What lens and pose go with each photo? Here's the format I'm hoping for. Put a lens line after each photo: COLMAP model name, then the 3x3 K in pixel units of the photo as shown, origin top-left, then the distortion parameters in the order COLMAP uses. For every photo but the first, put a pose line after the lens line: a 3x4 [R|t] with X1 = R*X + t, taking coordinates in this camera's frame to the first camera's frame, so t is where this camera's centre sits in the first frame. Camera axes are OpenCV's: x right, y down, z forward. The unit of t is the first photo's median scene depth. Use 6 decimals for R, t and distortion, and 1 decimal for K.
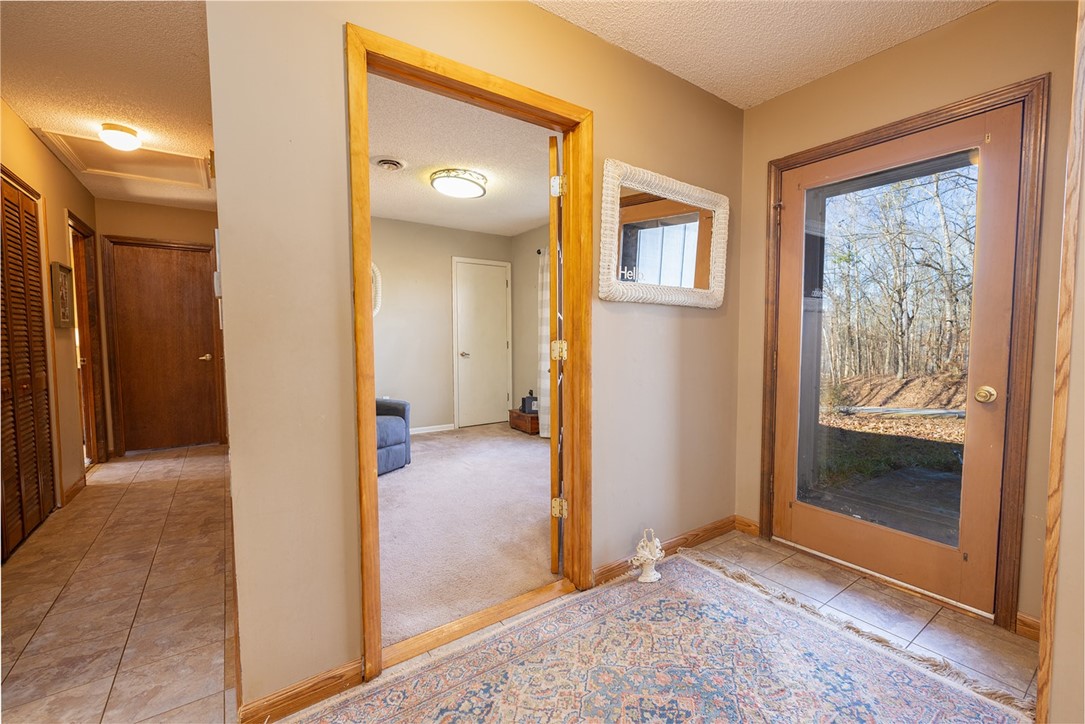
lens RADIAL K [[451.7, 0, 542.4], [0, 451.7, 364.0], [0, 0, 1]] dist [0.002033, 0.000118]
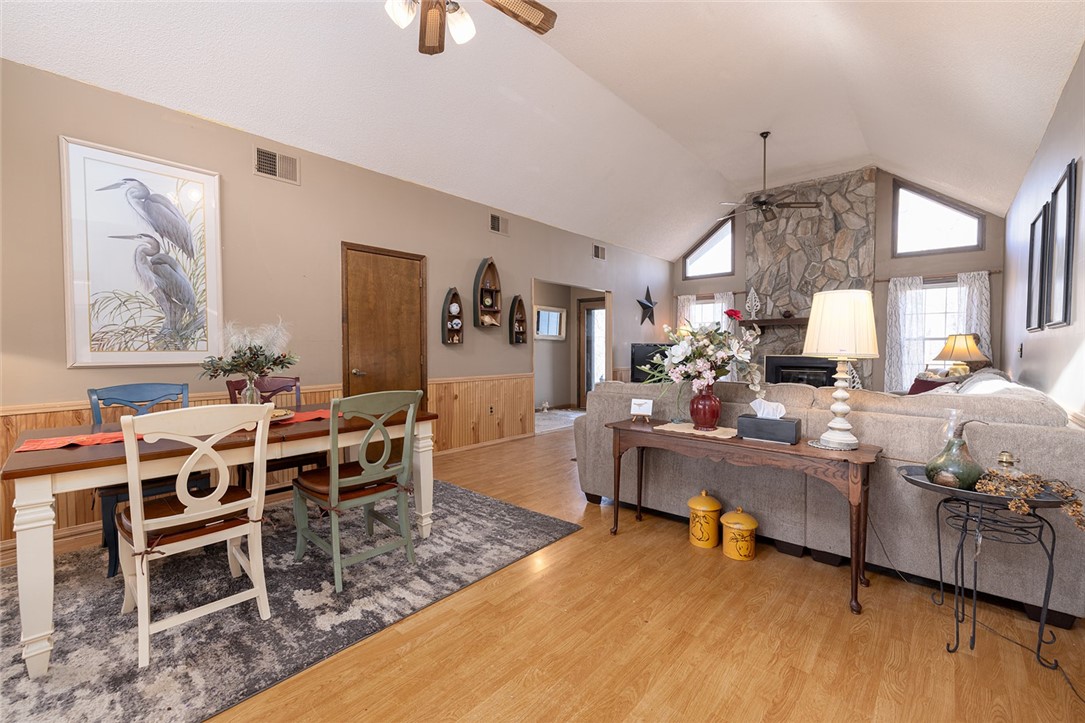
lens RADIAL K [[451.7, 0, 543.2], [0, 451.7, 363.9], [0, 0, 1]] dist [0.002033, 0.000118]
pose [[0.975718, -0.007938, 0.218887, -0.558562], [0.013861, 0.999578, -0.025540, 0.151246], [-0.218592, 0.027954, 0.975416, -2.472875]]
